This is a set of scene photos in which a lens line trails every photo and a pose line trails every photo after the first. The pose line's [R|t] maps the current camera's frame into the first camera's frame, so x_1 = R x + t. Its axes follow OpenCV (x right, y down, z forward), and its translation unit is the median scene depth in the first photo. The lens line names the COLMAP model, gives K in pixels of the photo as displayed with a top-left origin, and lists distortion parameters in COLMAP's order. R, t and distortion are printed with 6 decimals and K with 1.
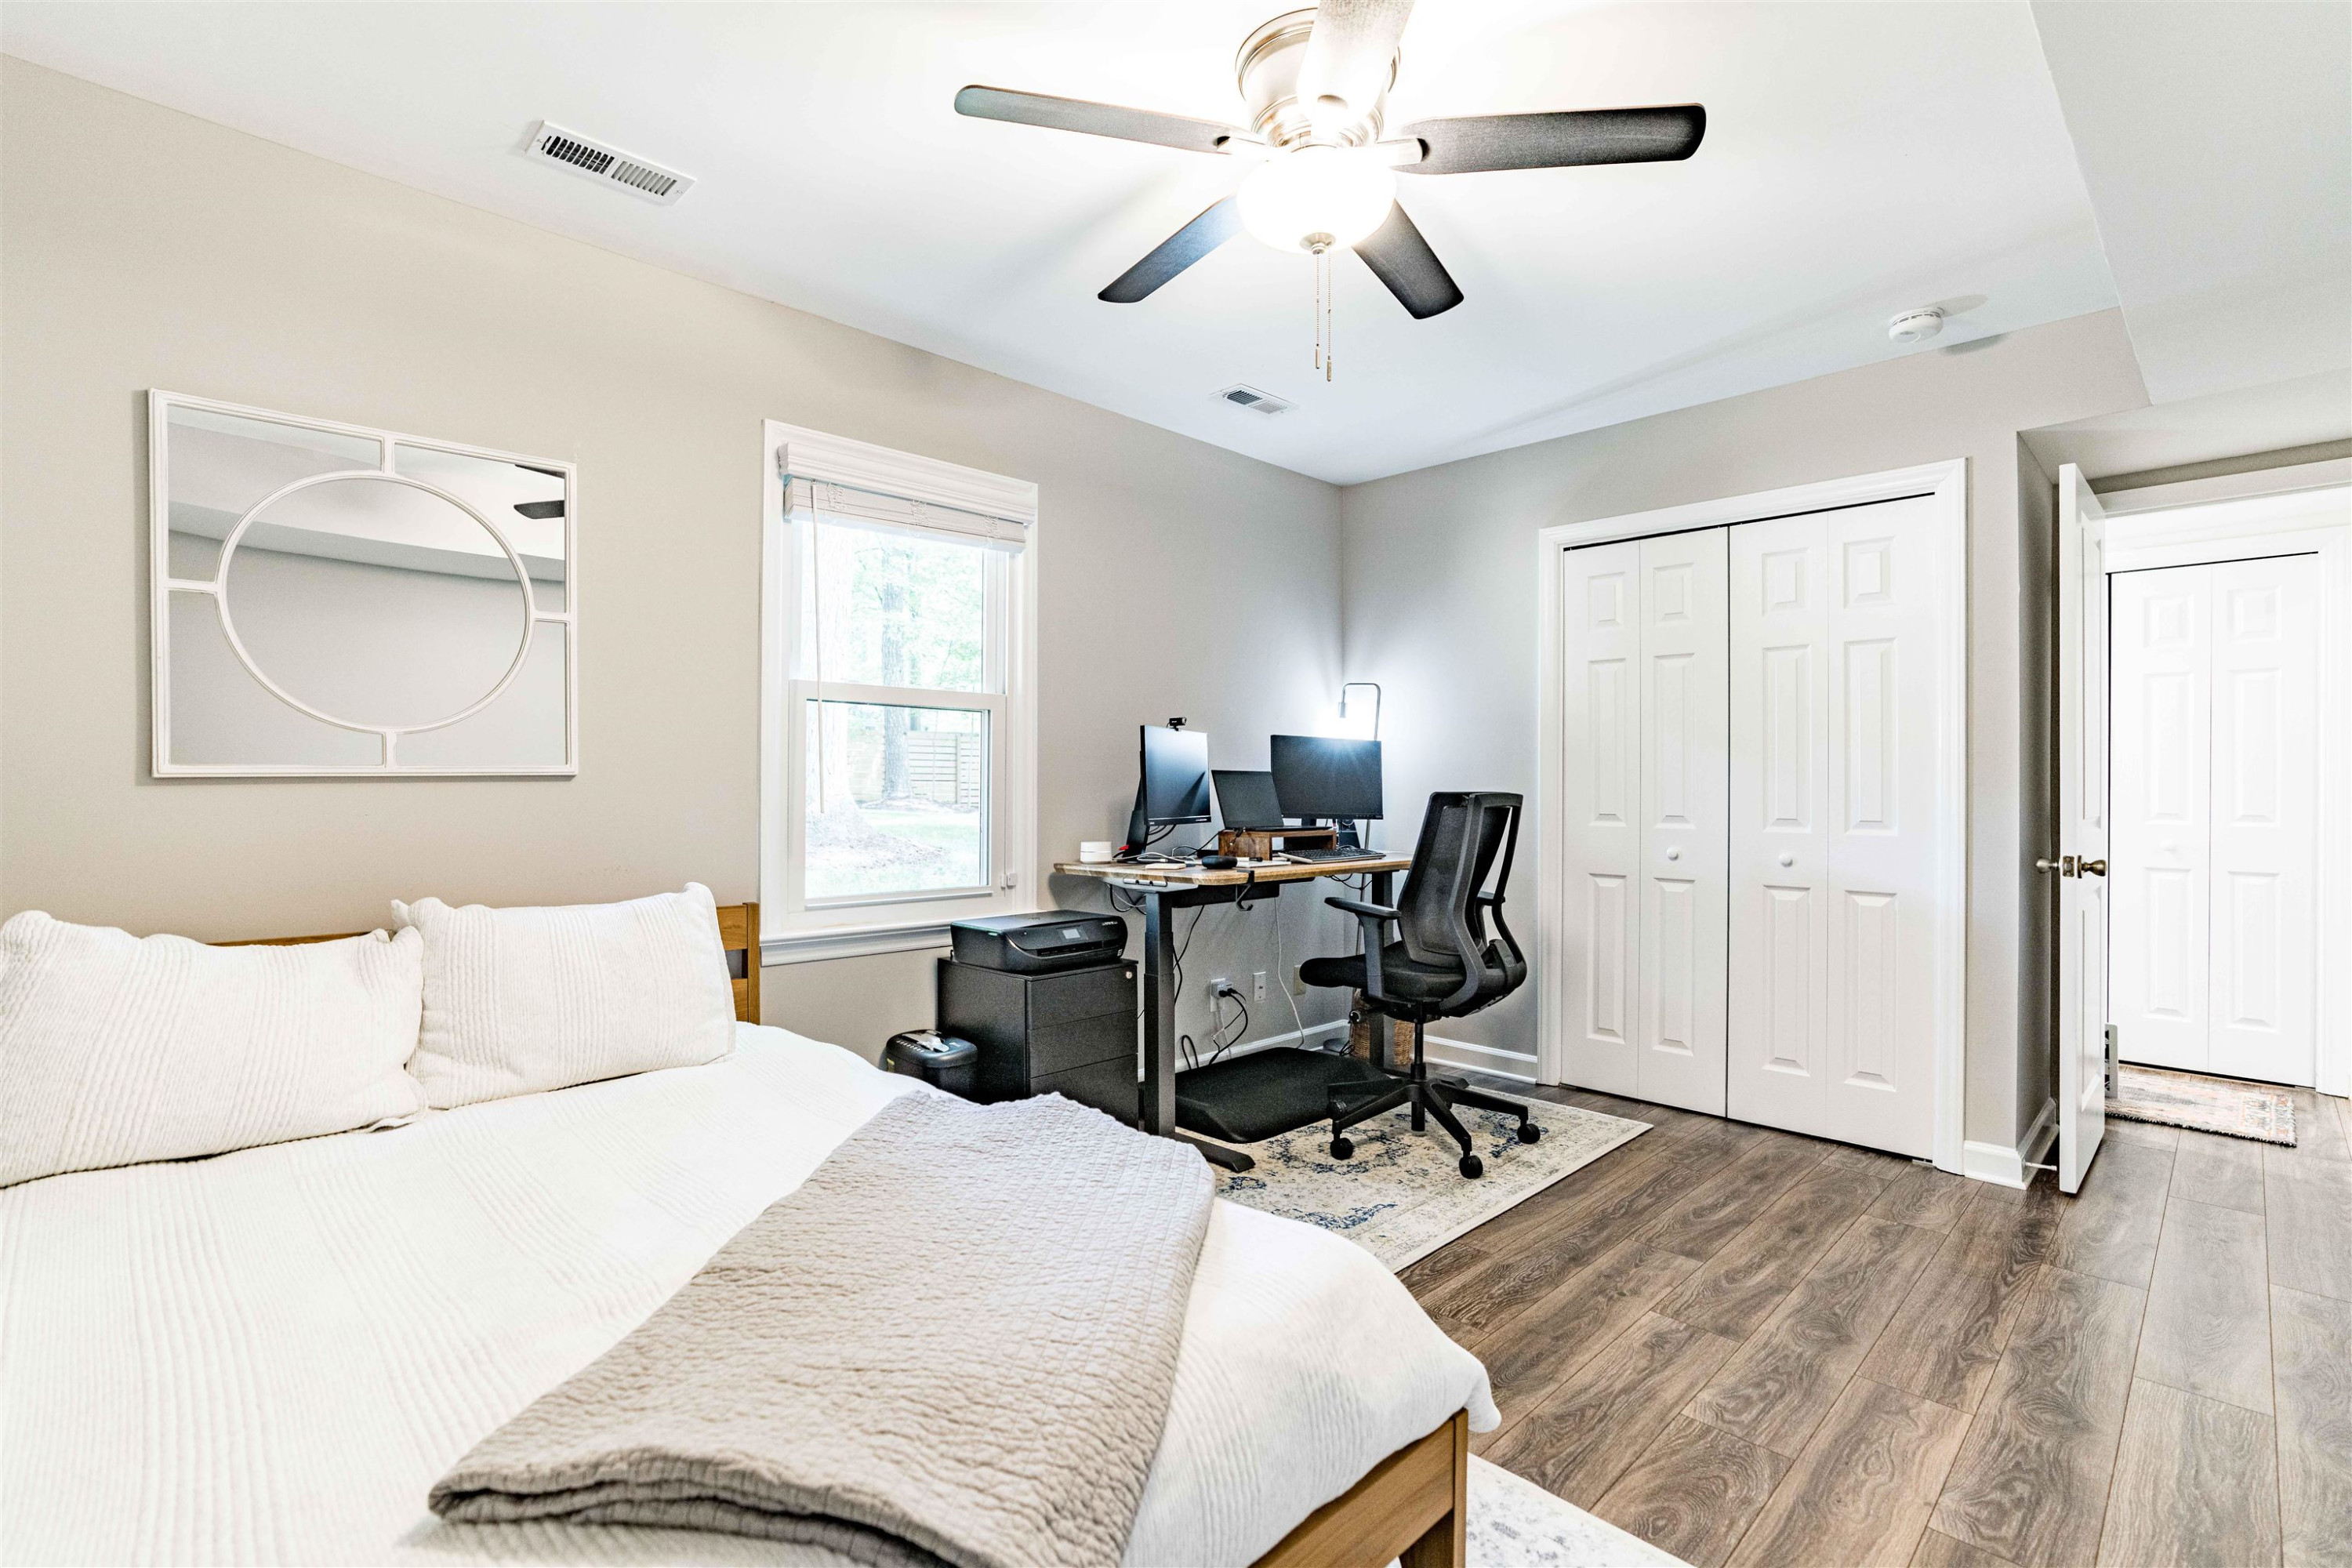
lens RADIAL K [[1074.3, 0, 1183.3], [0, 1074.3, 786.5], [0, 0, 1]] dist [-0.028249, 0.011275]
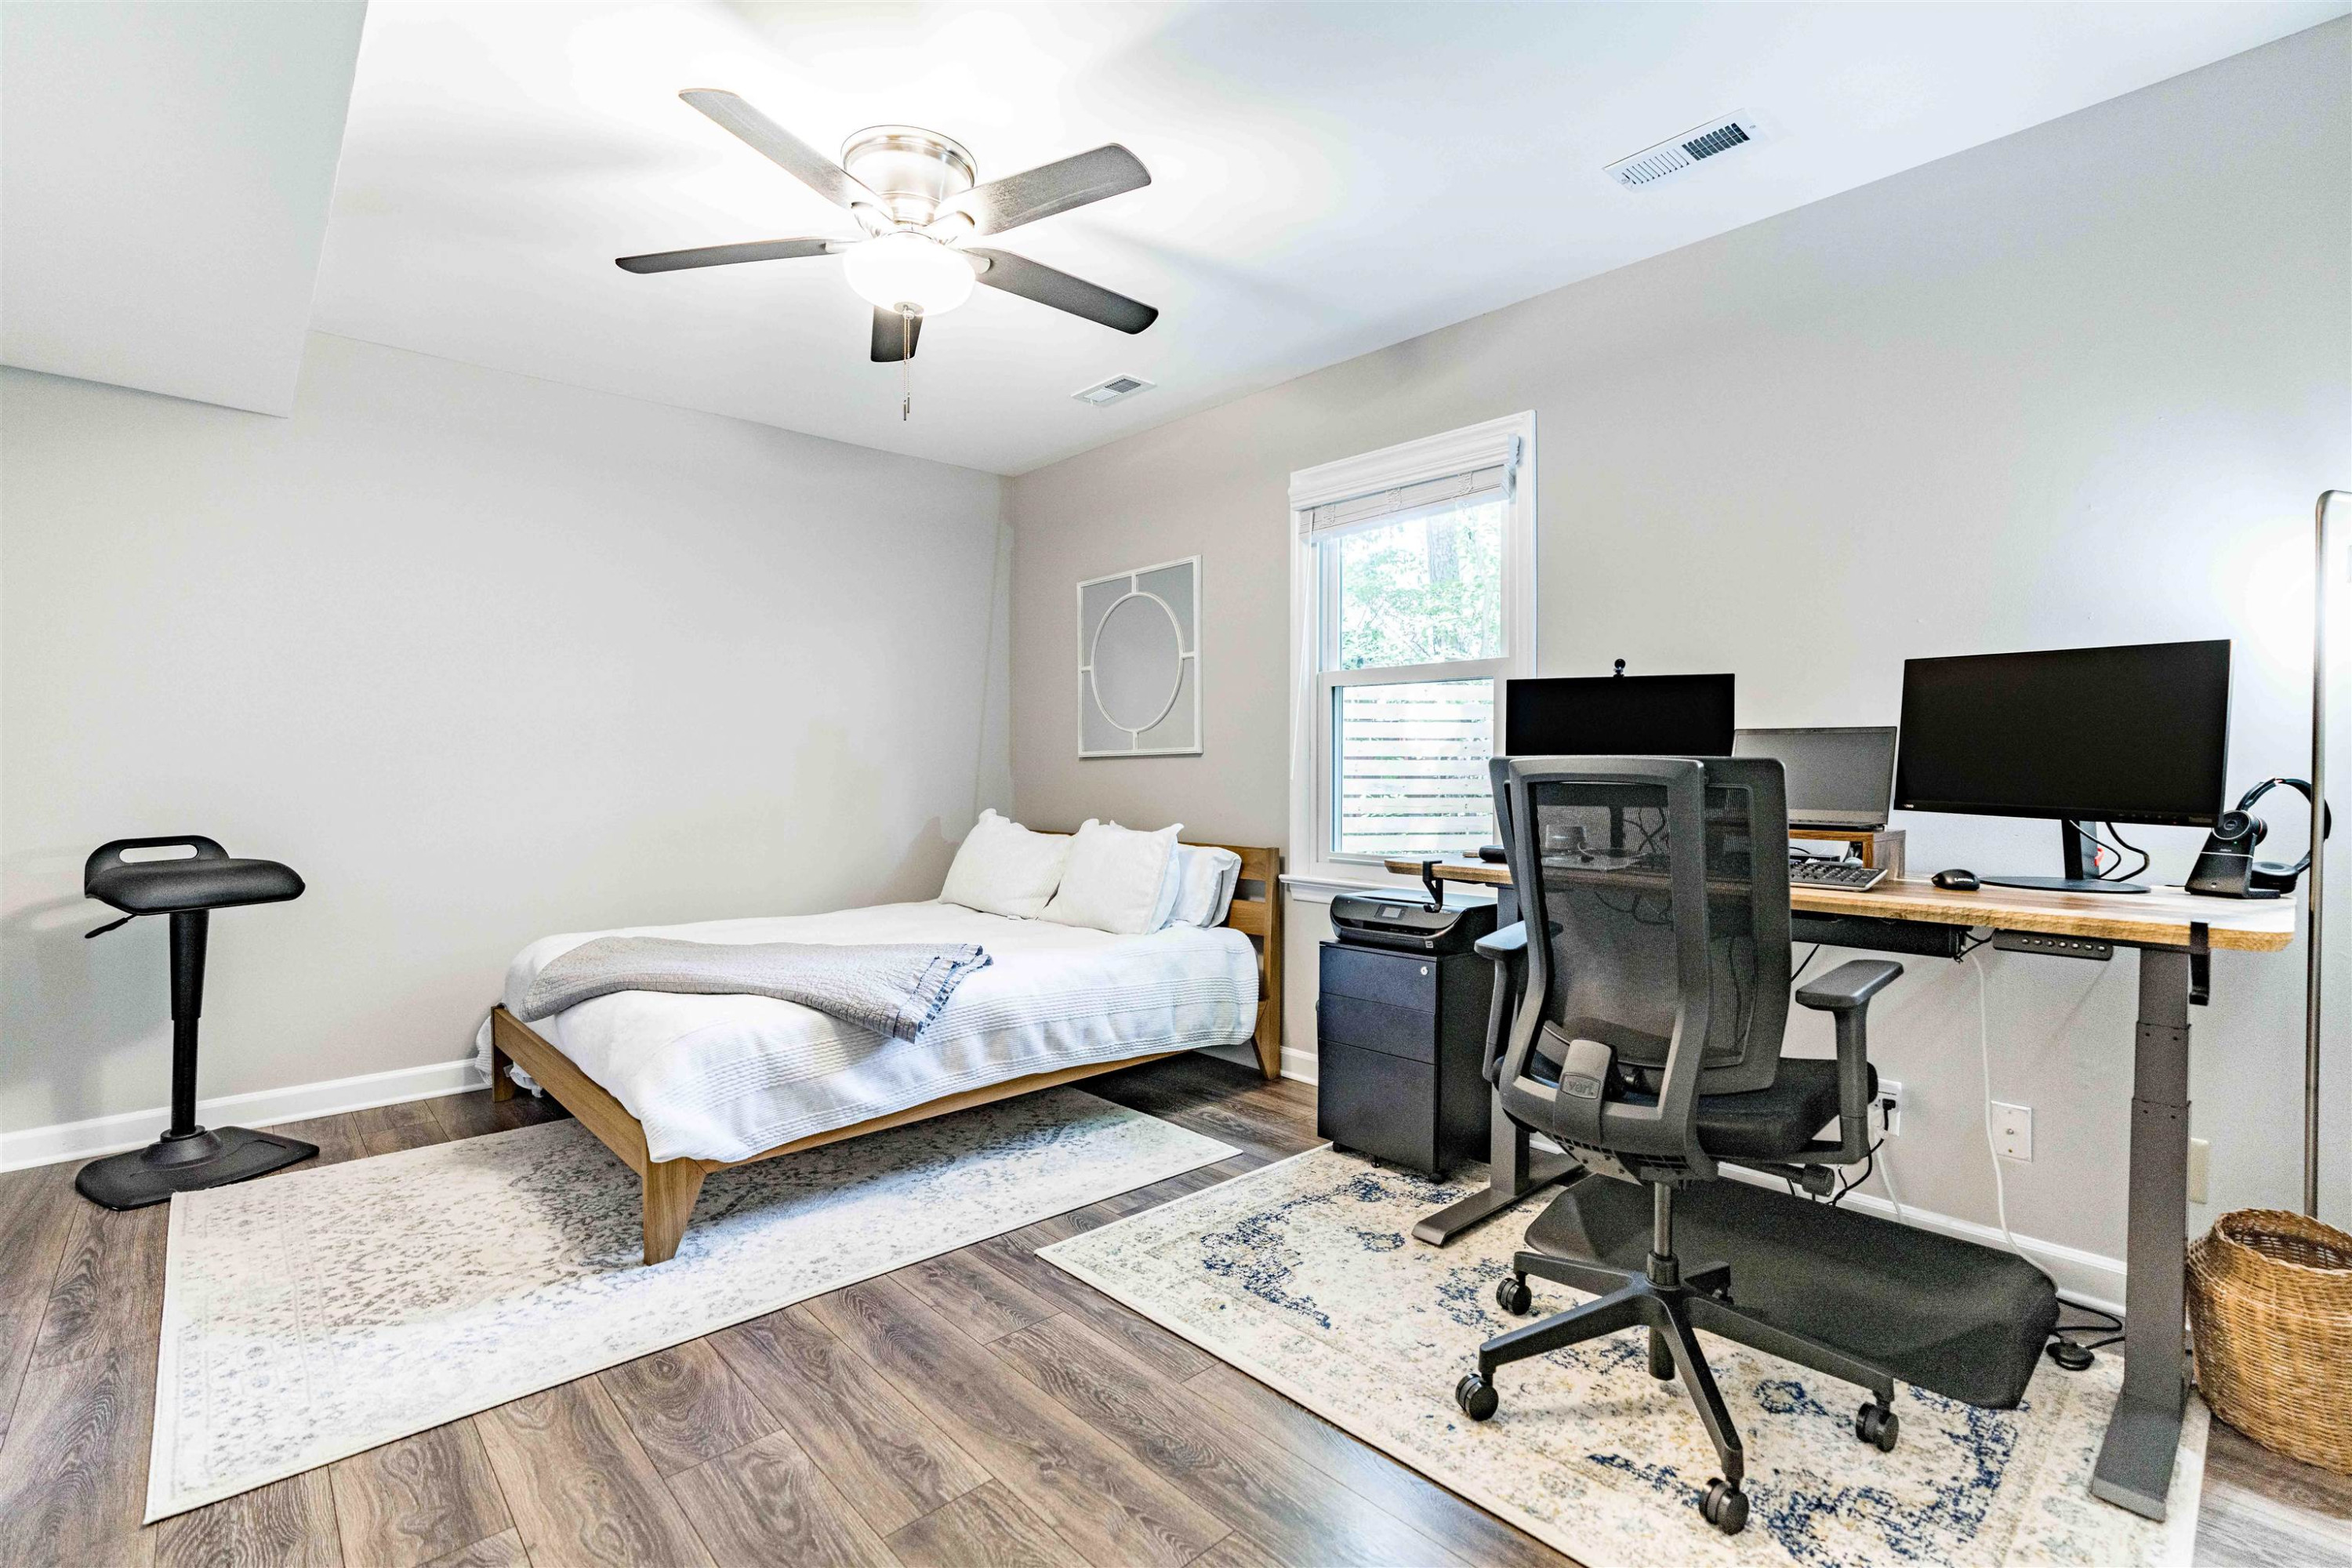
lens RADIAL K [[1074.3, 0, 1185.7], [0, 1074.3, 781.2], [0, 0, 1]] dist [-0.028249, 0.011275]
pose [[-0.039167, 0.010885, -0.999173, 1.153312], [-0.000465, 0.999940, 0.010912, 0.015683], [0.999233, 0.000892, -0.039159, 1.165830]]
